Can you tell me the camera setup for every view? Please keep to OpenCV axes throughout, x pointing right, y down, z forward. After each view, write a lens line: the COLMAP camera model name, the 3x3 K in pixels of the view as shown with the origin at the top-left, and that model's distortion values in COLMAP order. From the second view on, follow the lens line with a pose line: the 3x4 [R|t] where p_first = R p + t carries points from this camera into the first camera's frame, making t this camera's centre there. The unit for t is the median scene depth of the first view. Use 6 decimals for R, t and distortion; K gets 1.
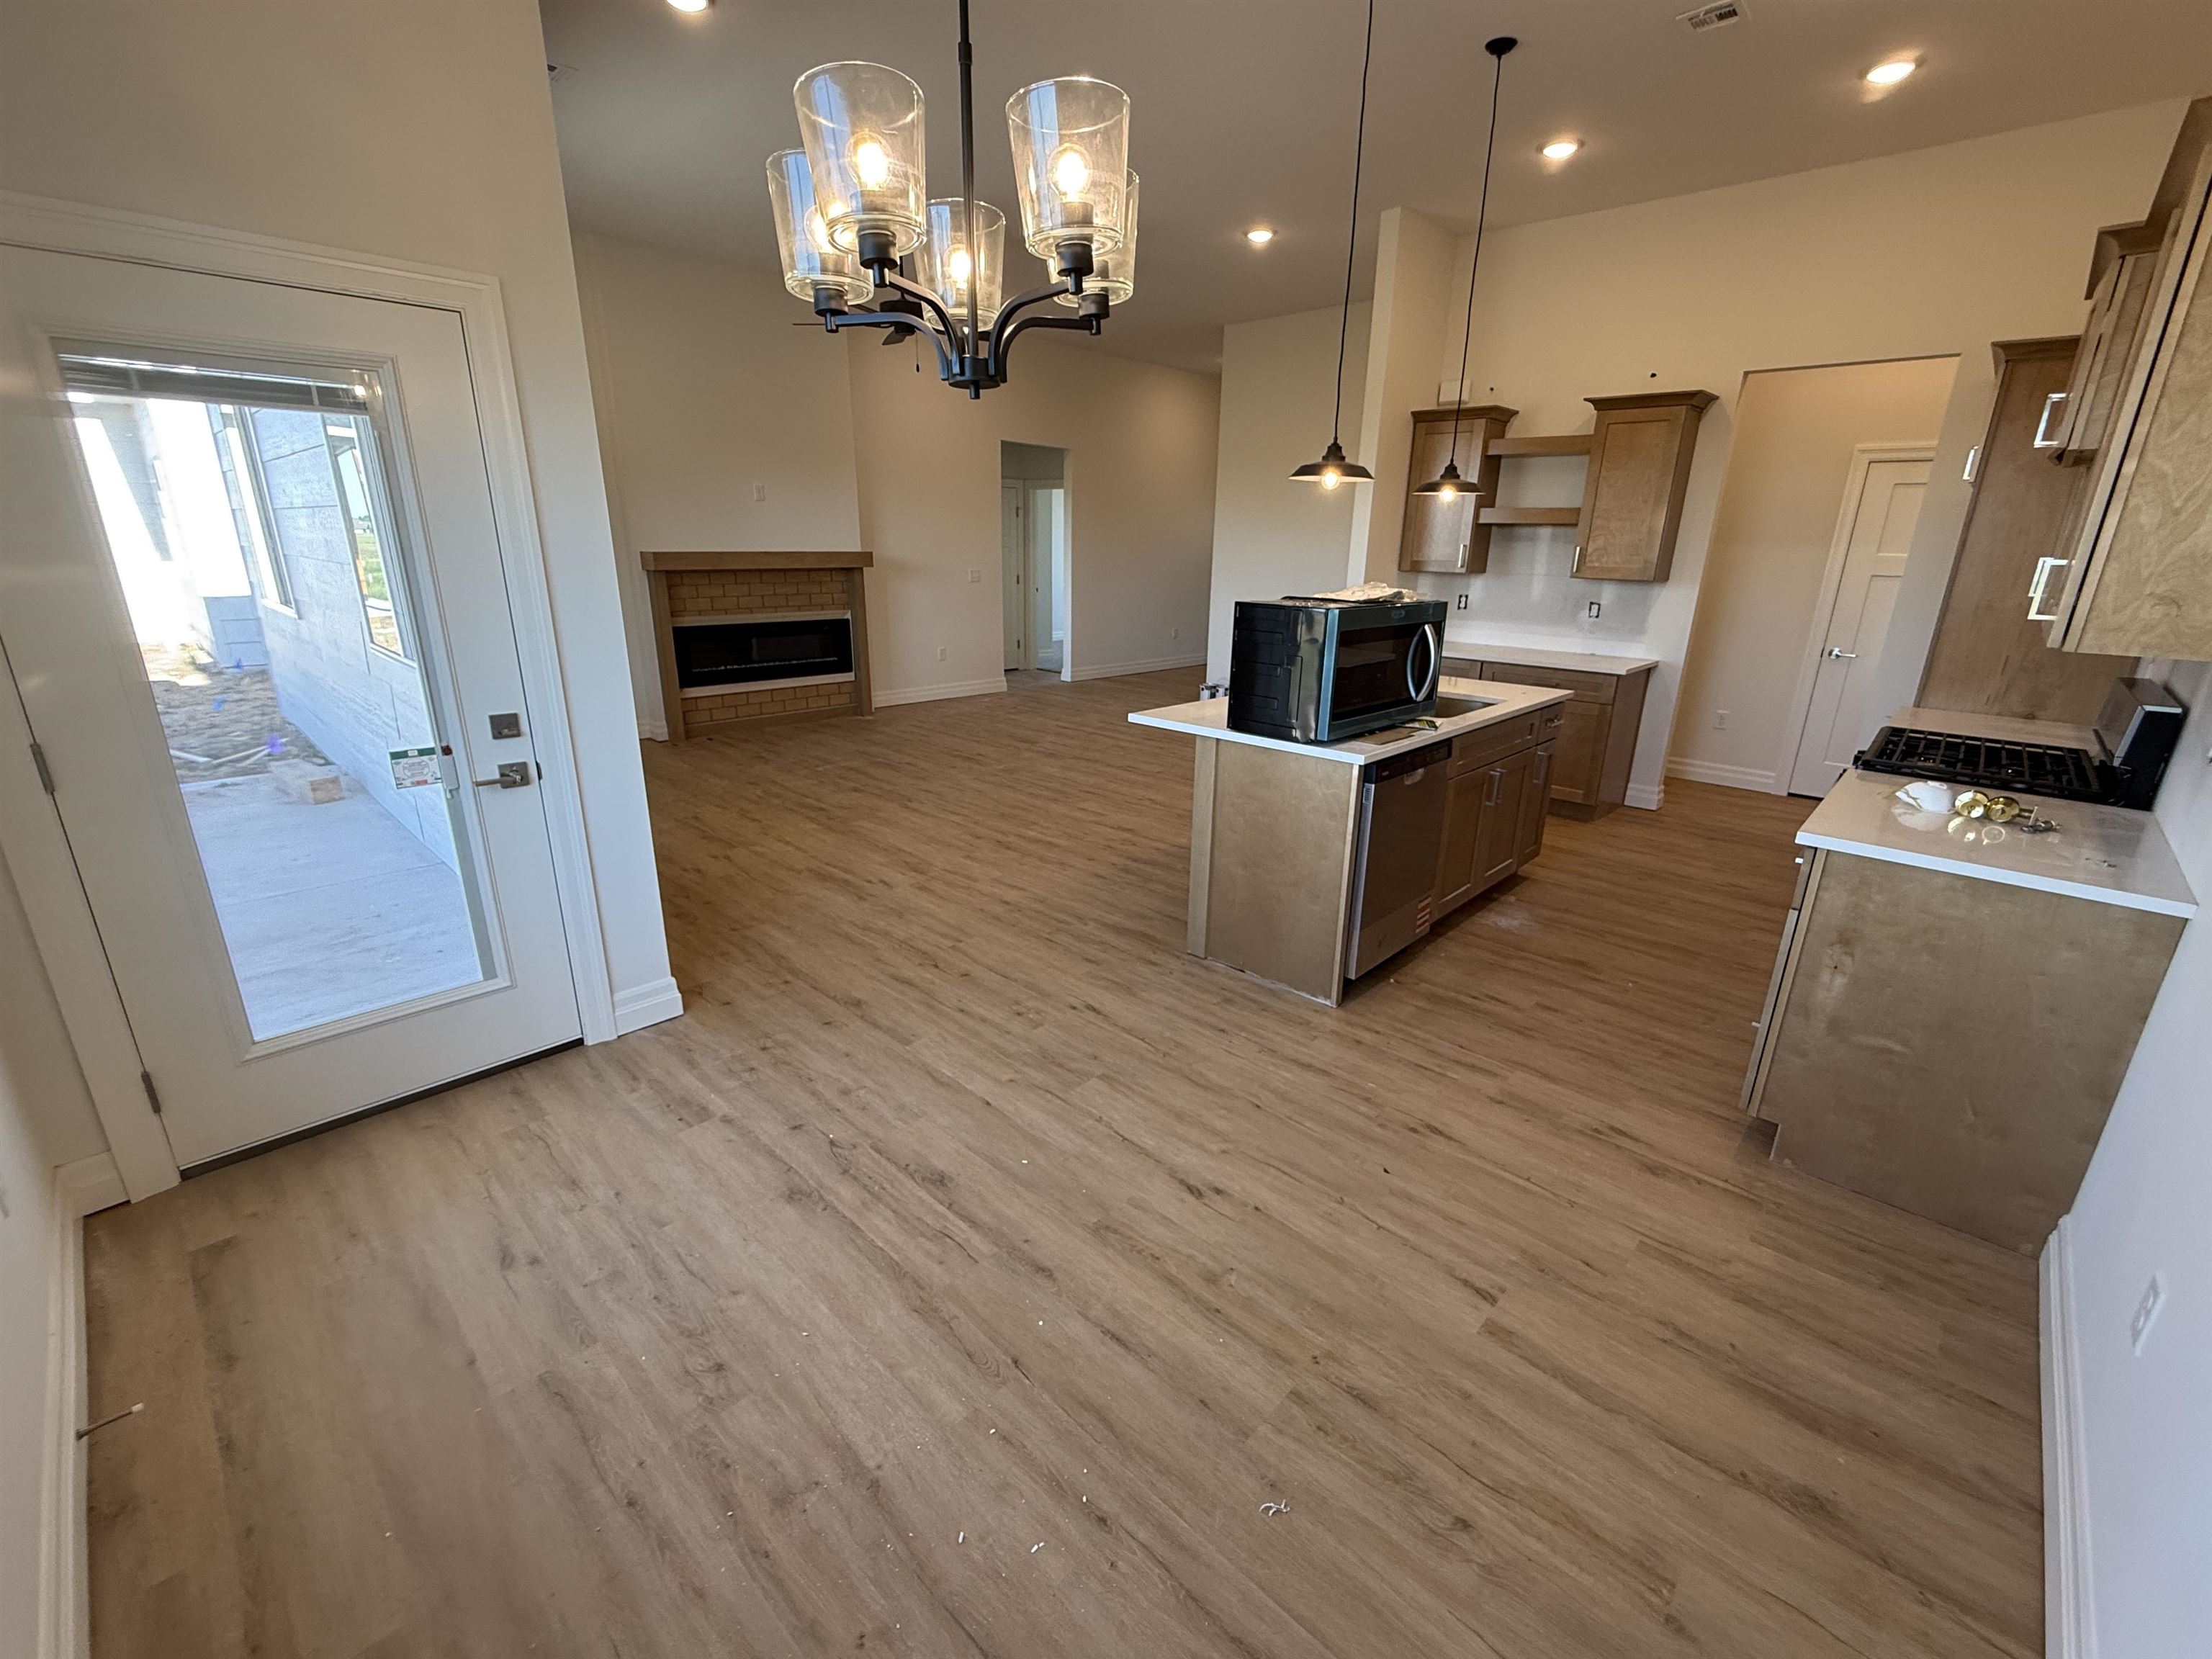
lens RADIAL K [[941.3, 0, 1104.1], [0, 941.3, 840.6], [0, 0, 1]] dist [0.005111, 0.000118]
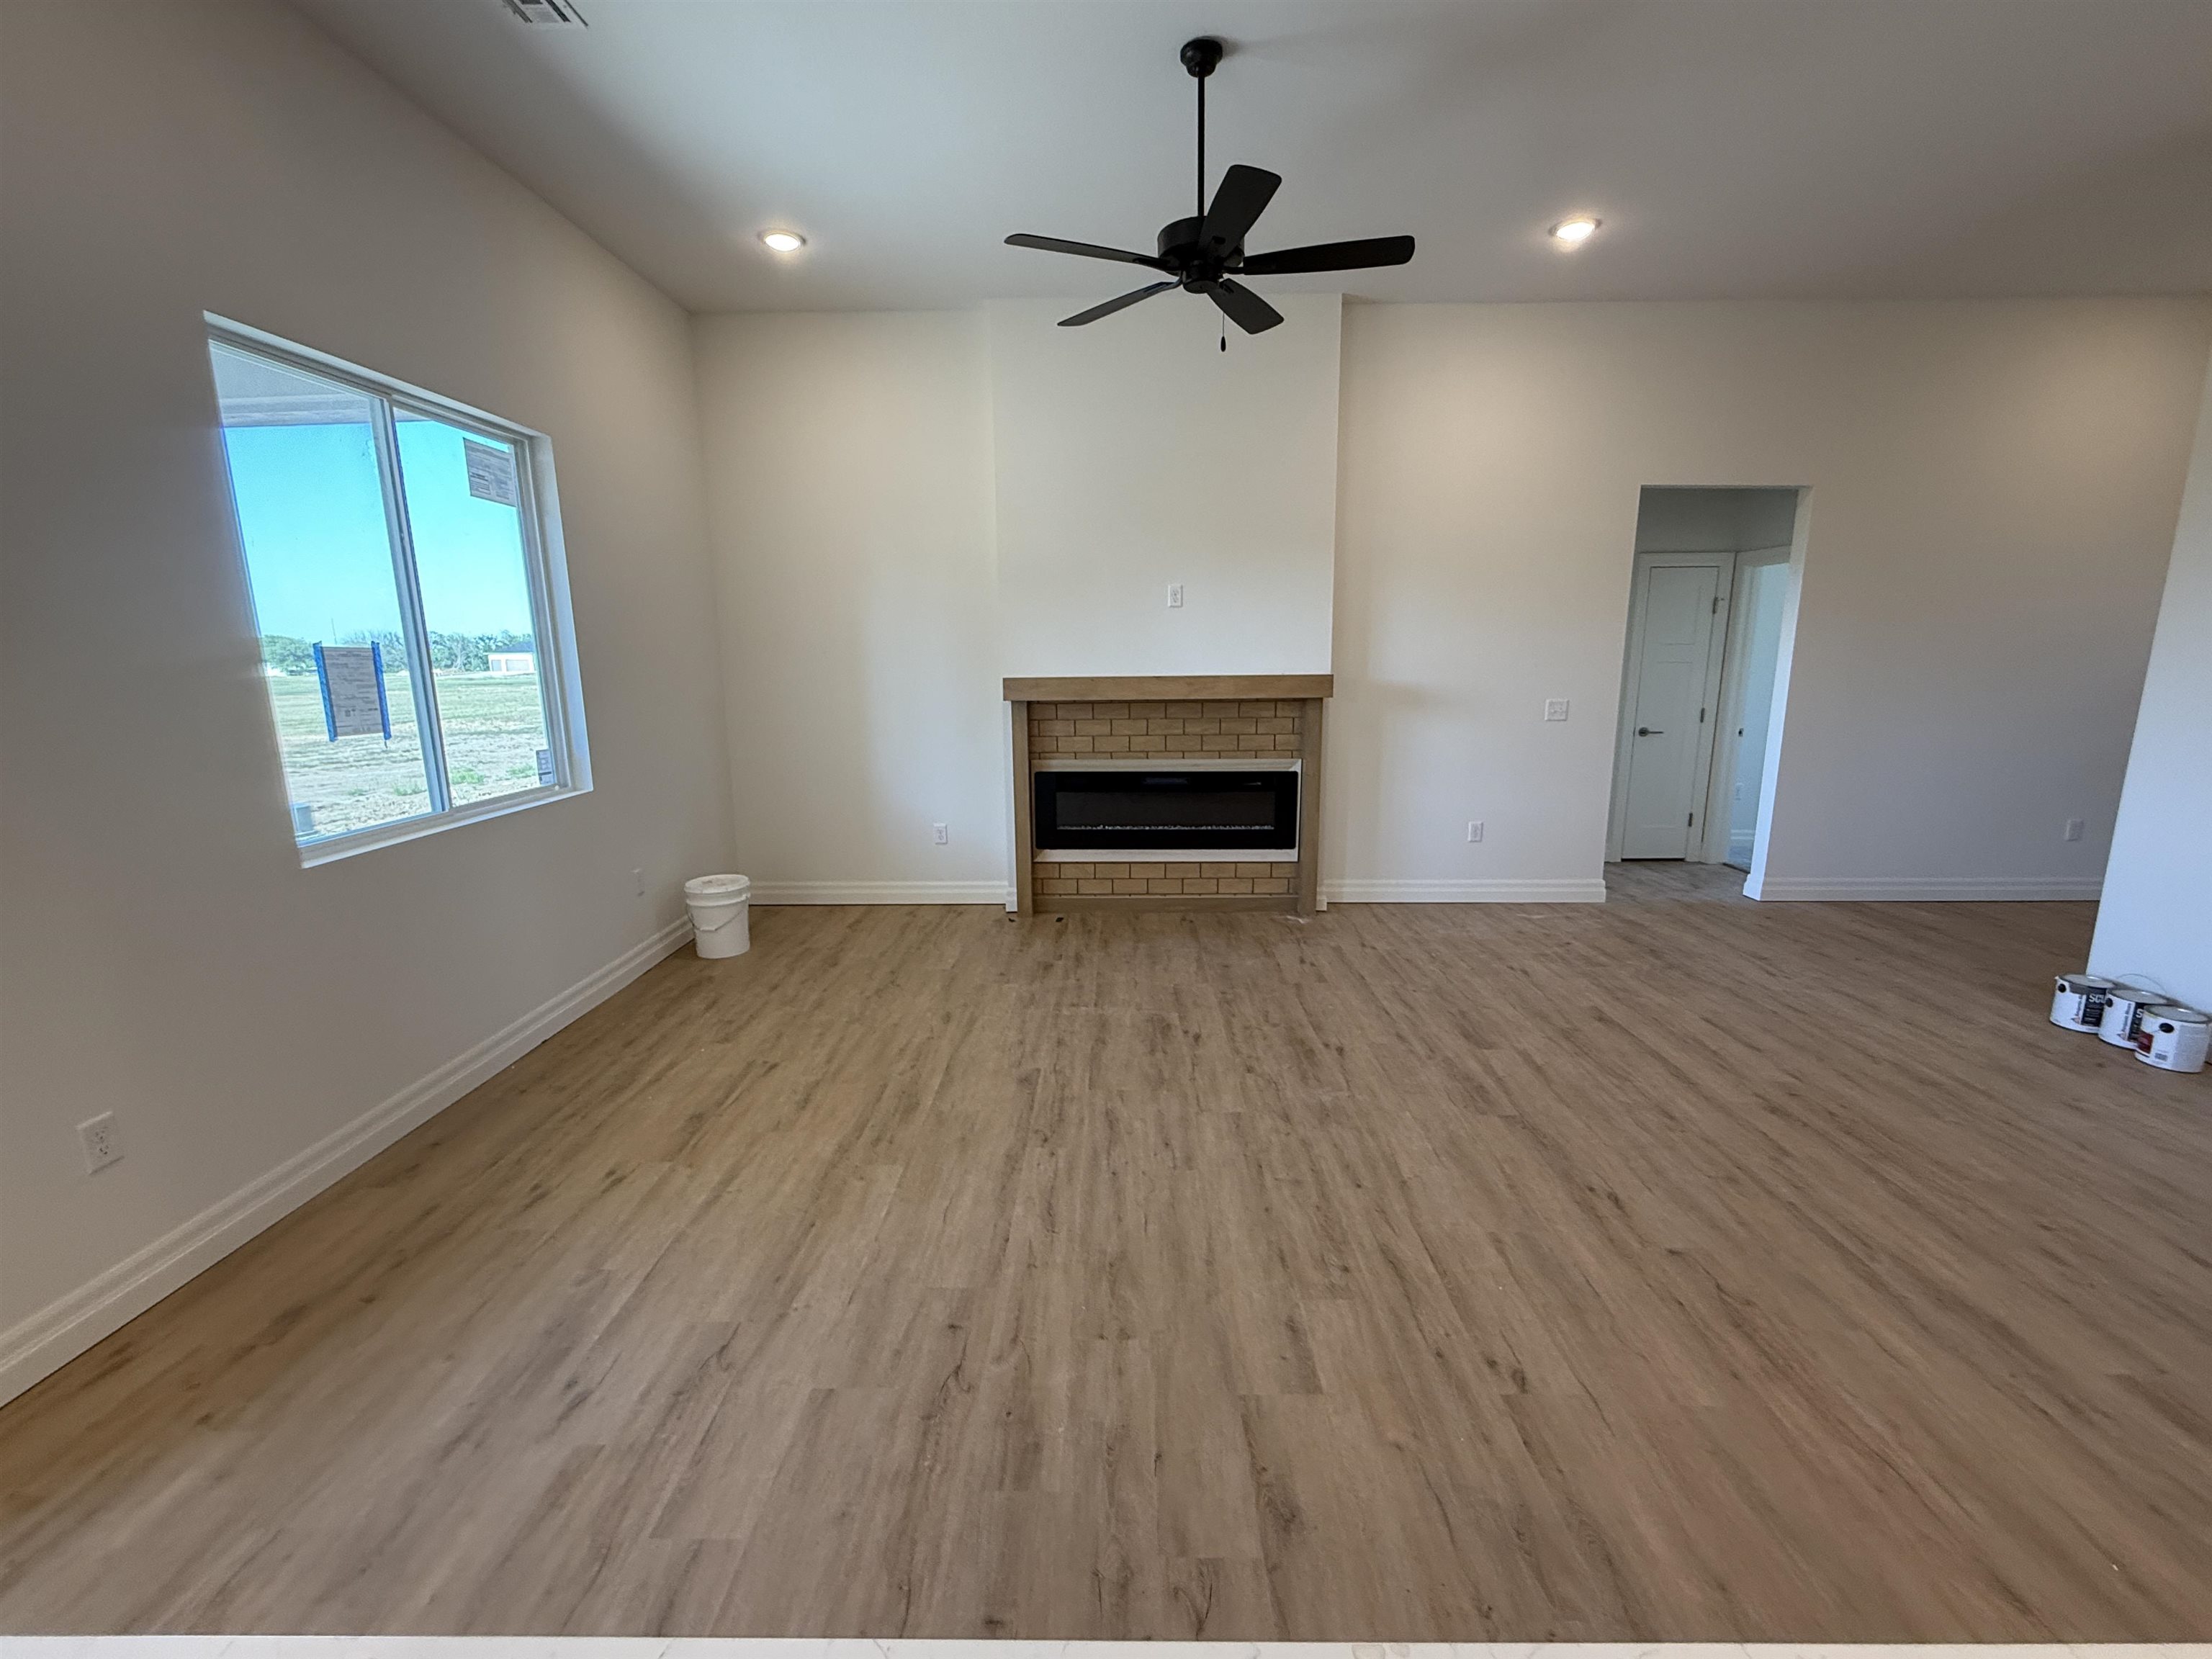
lens RADIAL K [[929.9, 0, 1103.6], [0, 929.9, 837.7], [0, 0, 1]] dist [-0.000501, 0.000180]
pose [[0.676154, 0.122963, -0.726427, 0.187667], [-0.208266, 0.977661, -0.028363, -0.217709], [0.706711, 0.170468, 0.686658, 0.697754]]
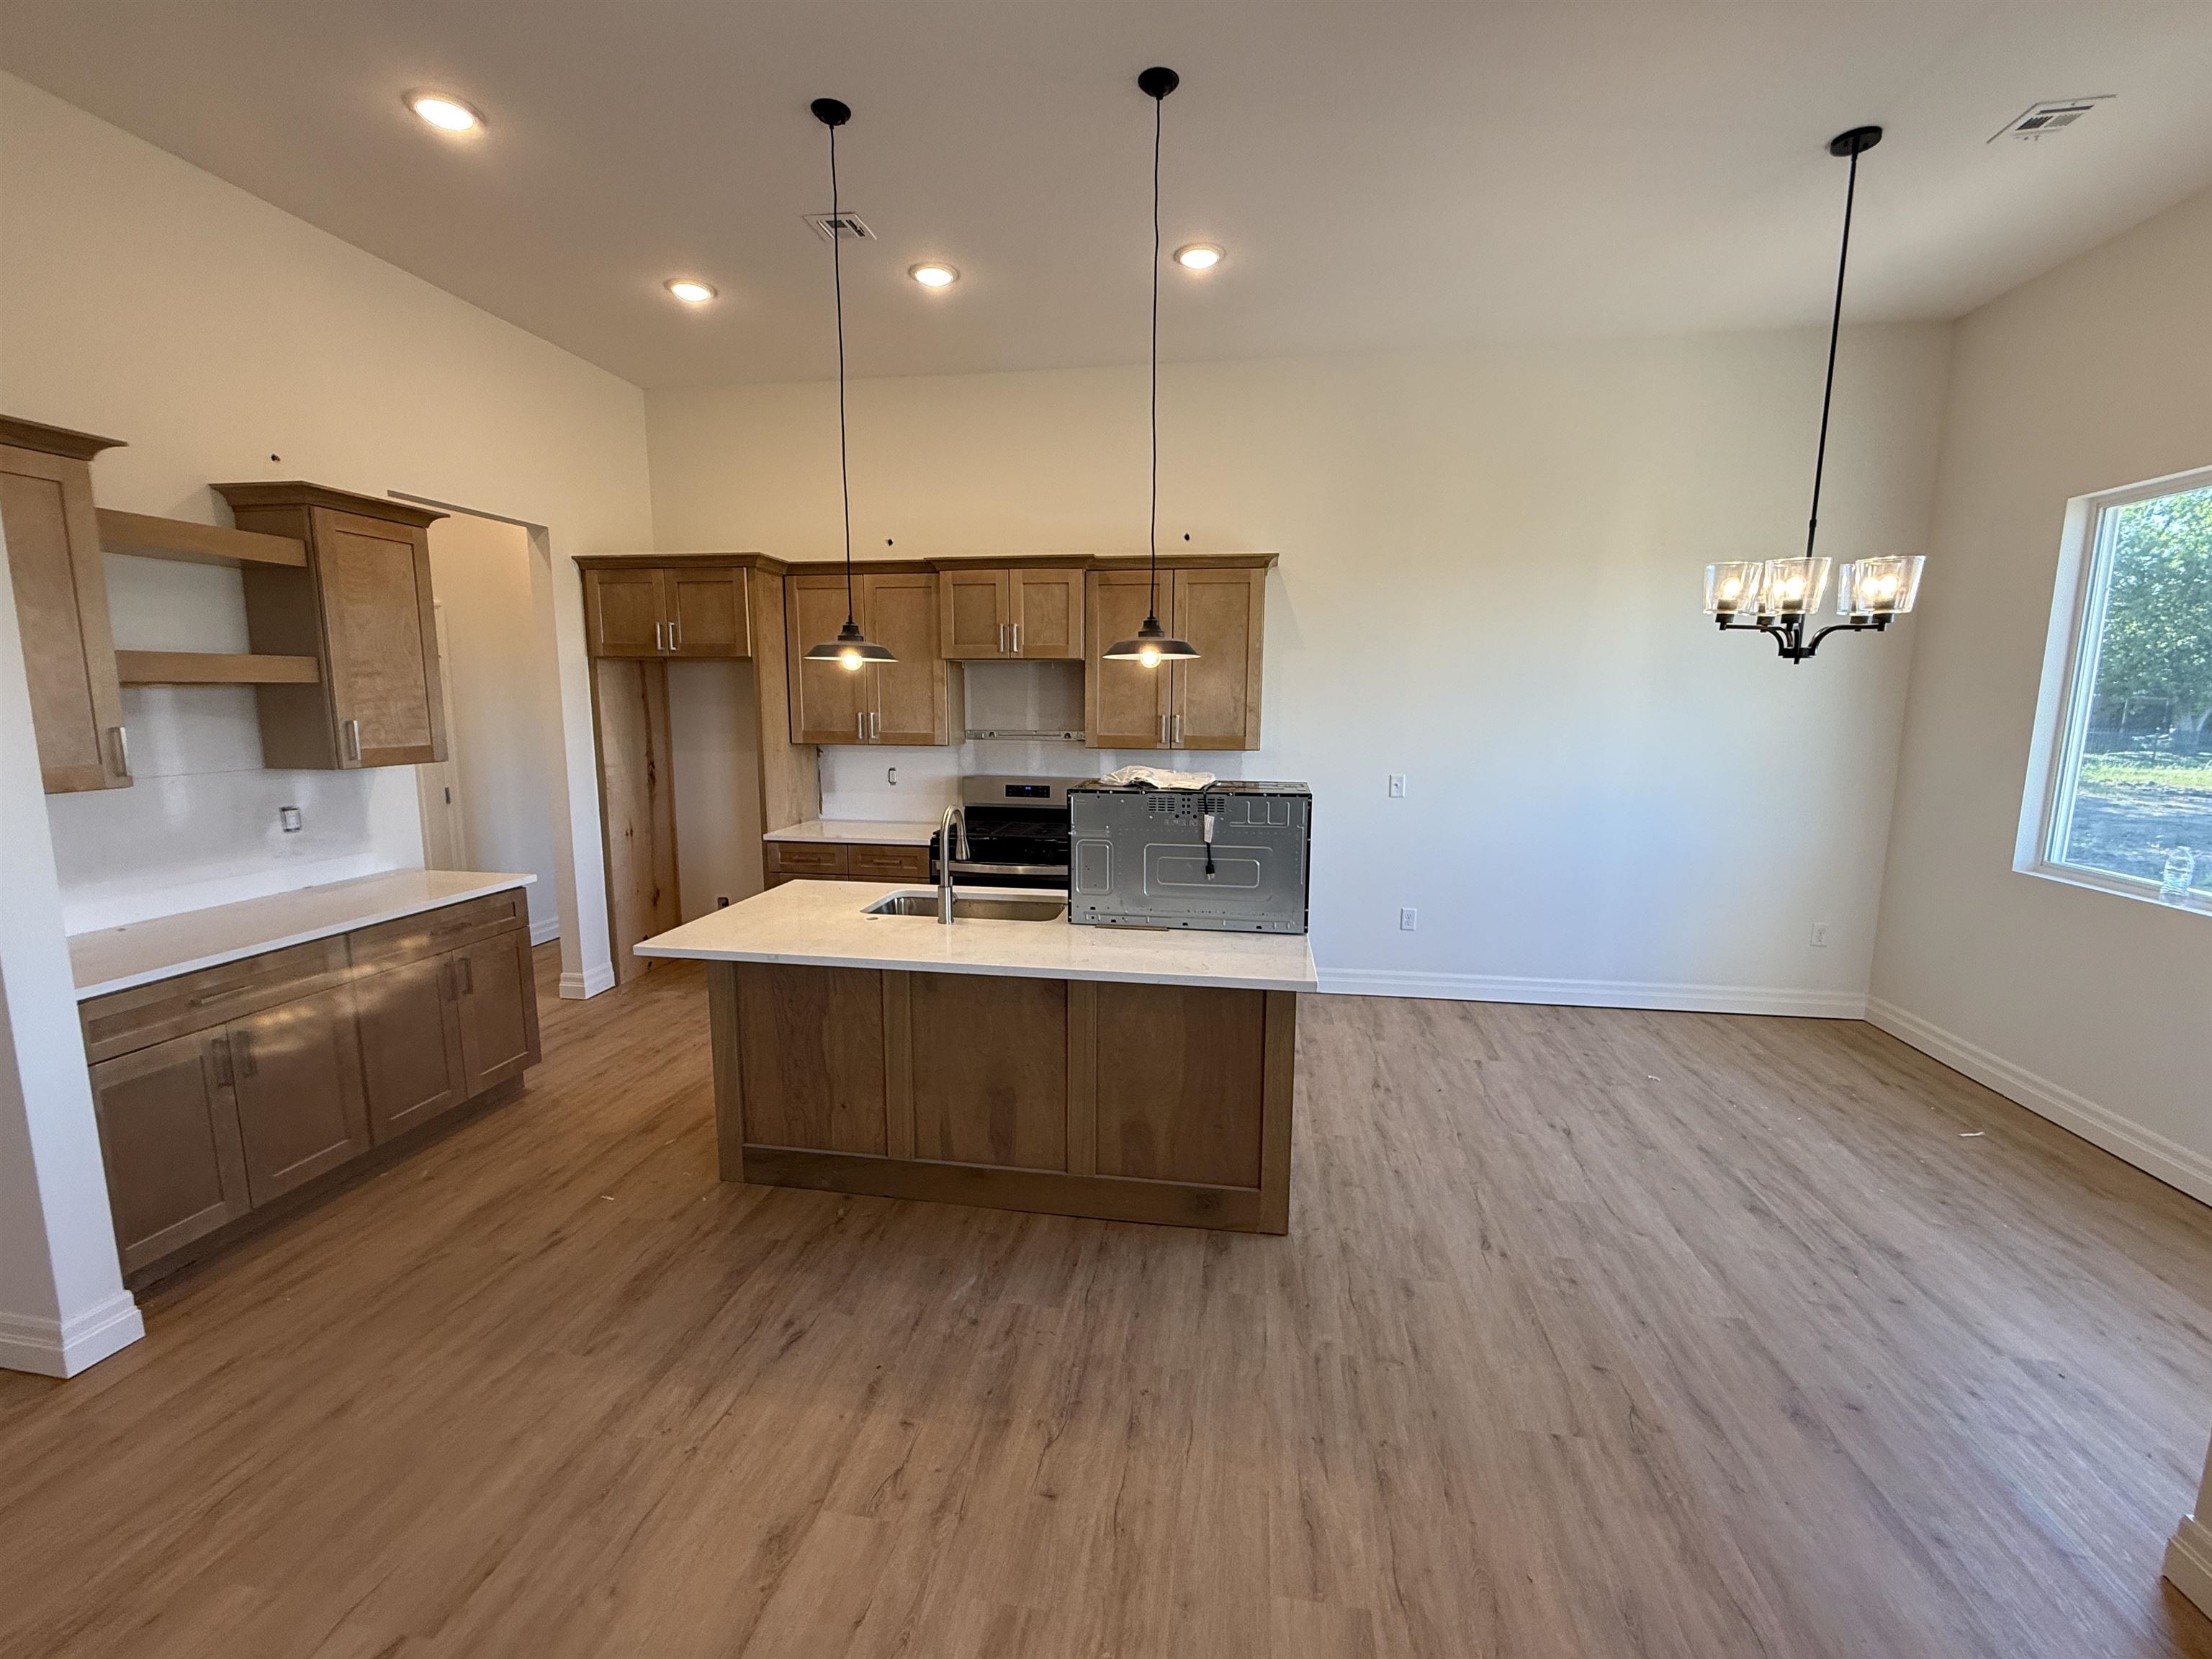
lens RADIAL K [[926.4, 0, 1111.2], [0, 926.4, 835.9], [0, 0, 1]] dist [-0.001077, -0.000269]
pose [[-0.568557, -0.144576, 0.809840, -0.287088], [0.239419, 0.912741, 0.331033, -0.337301], [-0.787033, 0.382102, -0.484331, 0.970021]]
